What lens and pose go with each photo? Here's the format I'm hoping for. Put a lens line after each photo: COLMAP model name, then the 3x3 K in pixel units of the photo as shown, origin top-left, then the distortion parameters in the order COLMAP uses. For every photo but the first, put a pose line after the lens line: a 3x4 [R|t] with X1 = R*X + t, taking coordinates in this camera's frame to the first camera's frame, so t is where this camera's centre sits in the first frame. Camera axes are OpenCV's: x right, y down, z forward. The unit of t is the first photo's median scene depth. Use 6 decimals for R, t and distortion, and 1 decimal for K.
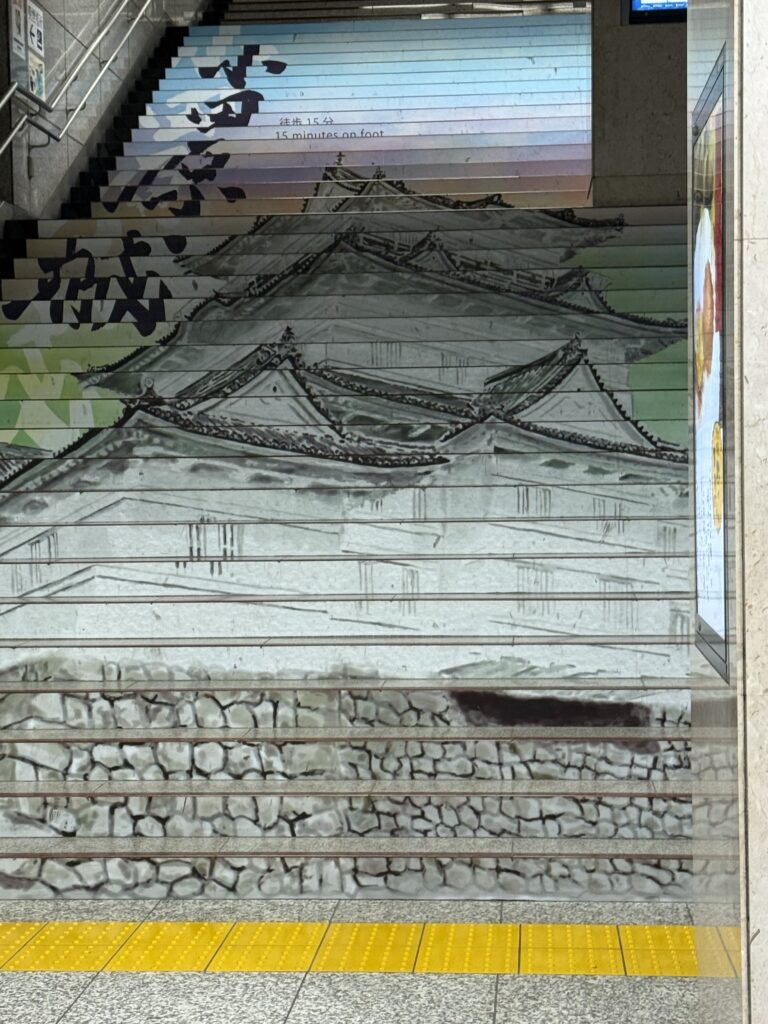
lens RADIAL K [[1982.2, 0, 384.0], [0, 1982.2, 512.0], [0, 0, 1]] dist [0.181902, -0.025912]
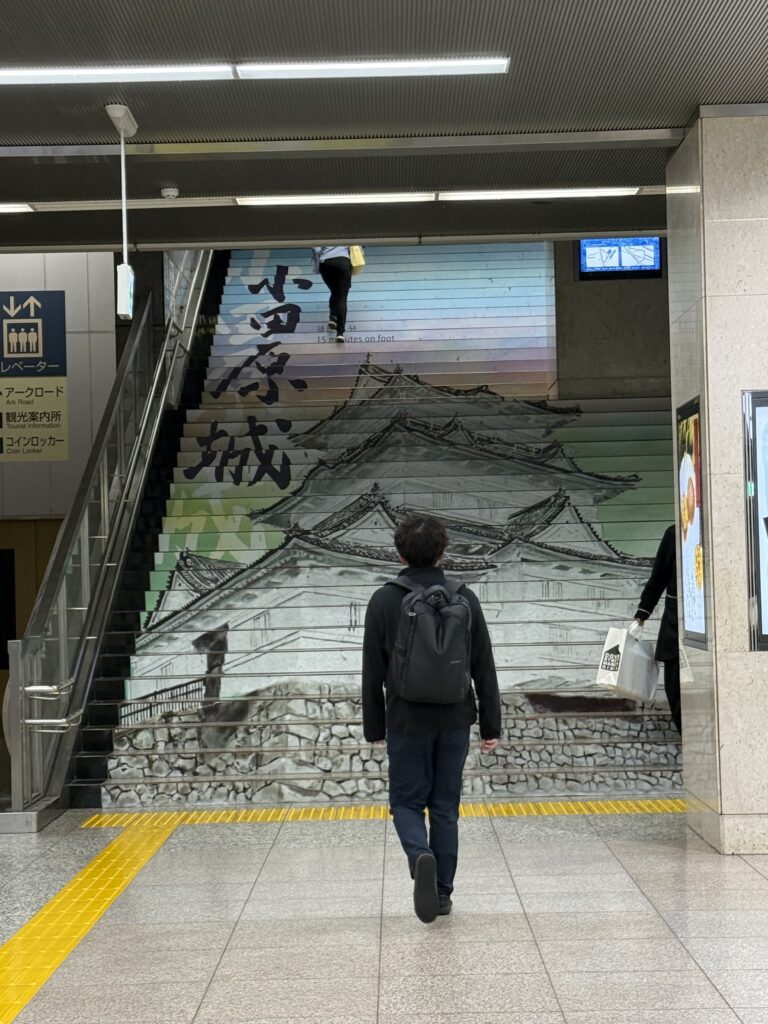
lens RADIAL K [[1973.1, 0, 407.9], [0, 1973.1, 511.9], [0, 0, 1]] dist [0.168794, 0.048827]
pose [[0.996620, -0.010026, 0.081534, -0.173676], [0.014835, 0.998172, -0.058585, 0.023667], [-0.080798, 0.059596, 0.994947, -0.624210]]
